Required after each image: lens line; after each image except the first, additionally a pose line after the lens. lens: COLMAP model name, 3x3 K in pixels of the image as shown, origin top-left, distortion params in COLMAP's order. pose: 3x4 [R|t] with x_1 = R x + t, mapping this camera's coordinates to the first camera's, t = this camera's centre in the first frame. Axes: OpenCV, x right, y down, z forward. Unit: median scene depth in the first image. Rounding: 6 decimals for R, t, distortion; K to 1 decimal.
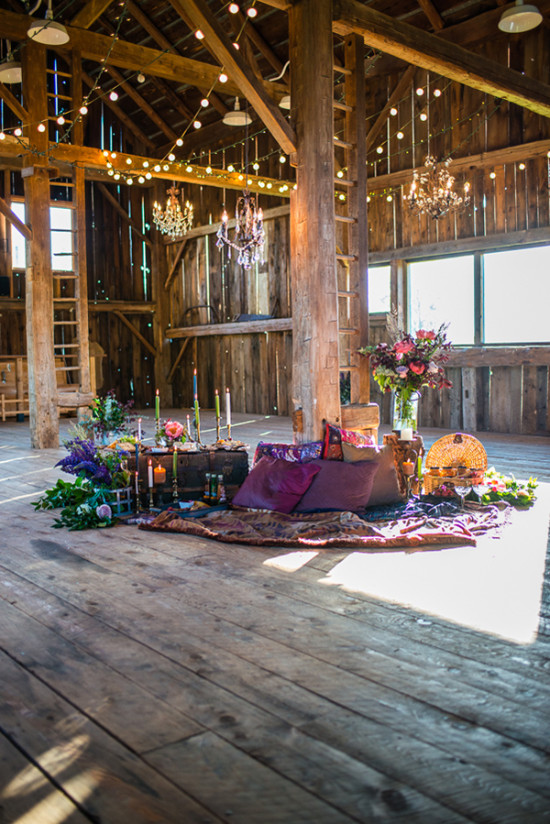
lens RADIAL K [[793.6, 0, 275.0], [0, 793.6, 412.0], [0, 0, 1]] dist [-0.115733, 0.147330]
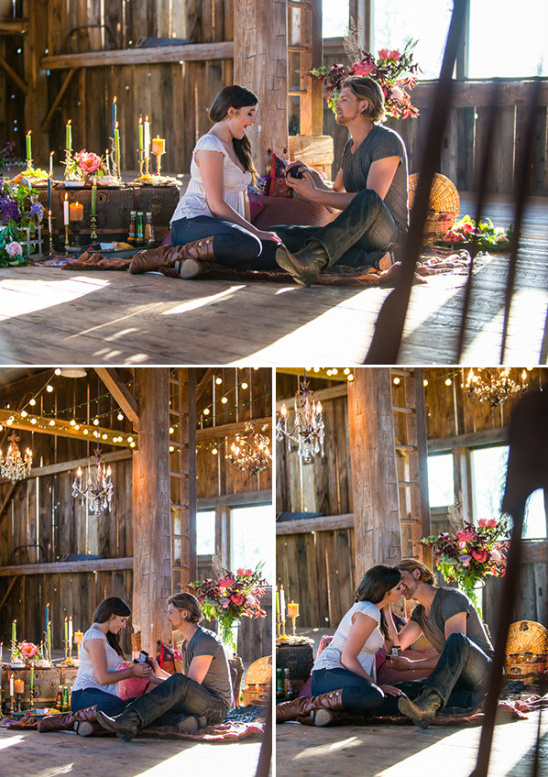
lens RADIAL K [[1171.3, 0, 274.2], [0, 1171.3, 176.6], [0, 0, 1]] dist [-0.047992, -0.046039]
pose [[0.996509, 0.011537, 0.082687, -0.020146], [-0.010374, 0.999841, -0.014486, 0.030103], [-0.082841, 0.013578, 0.996470, -0.138651]]
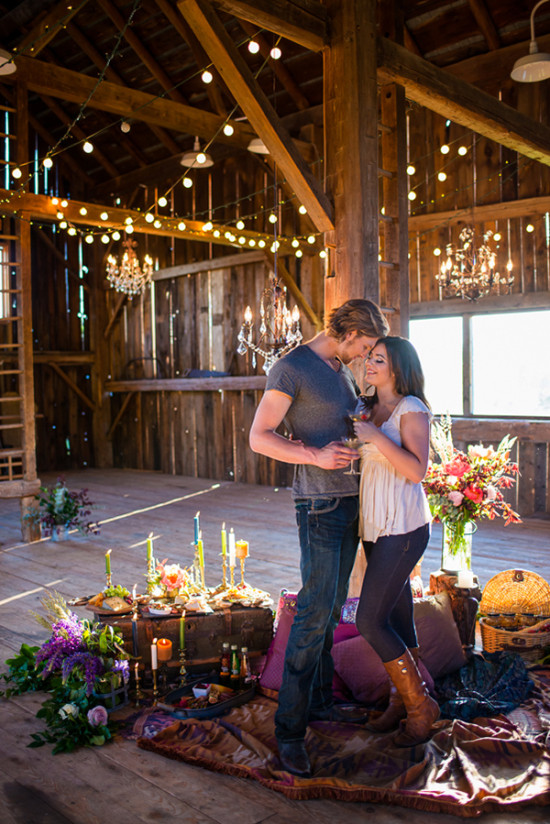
lens RADIAL K [[793.6, 0, 275.0], [0, 793.6, 412.0], [0, 0, 1]] dist [-0.115733, 0.147330]
pose [[0.994597, -0.003930, 0.103739, -0.061054], [0.007025, 0.999541, -0.029483, -0.066497], [-0.103575, 0.030052, 0.994168, 0.117865]]
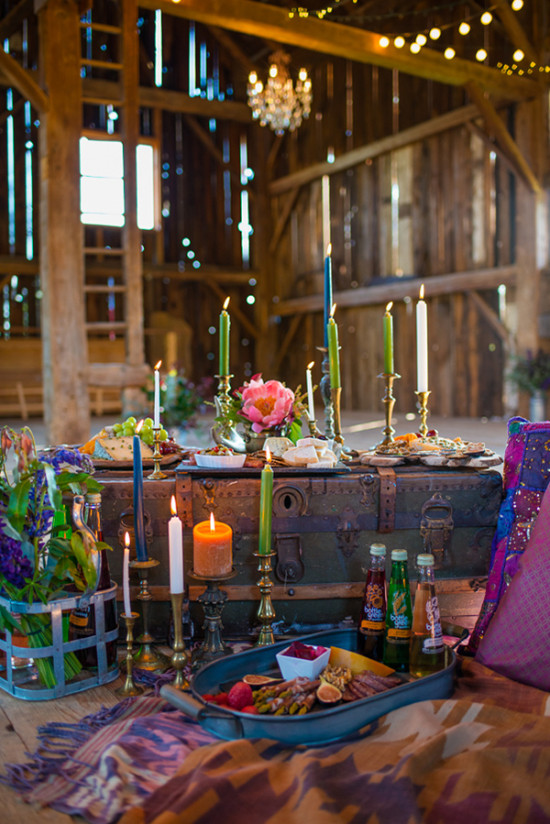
lens RADIAL K [[793.6, 0, 275.0], [0, 793.6, 412.0], [0, 0, 1]] dist [-0.115733, 0.147330]
pose [[0.990594, 0.011358, -0.136359, -0.043769], [-0.013241, 0.999829, -0.012912, 0.017398], [0.136189, 0.014596, 0.990575, 0.373490]]
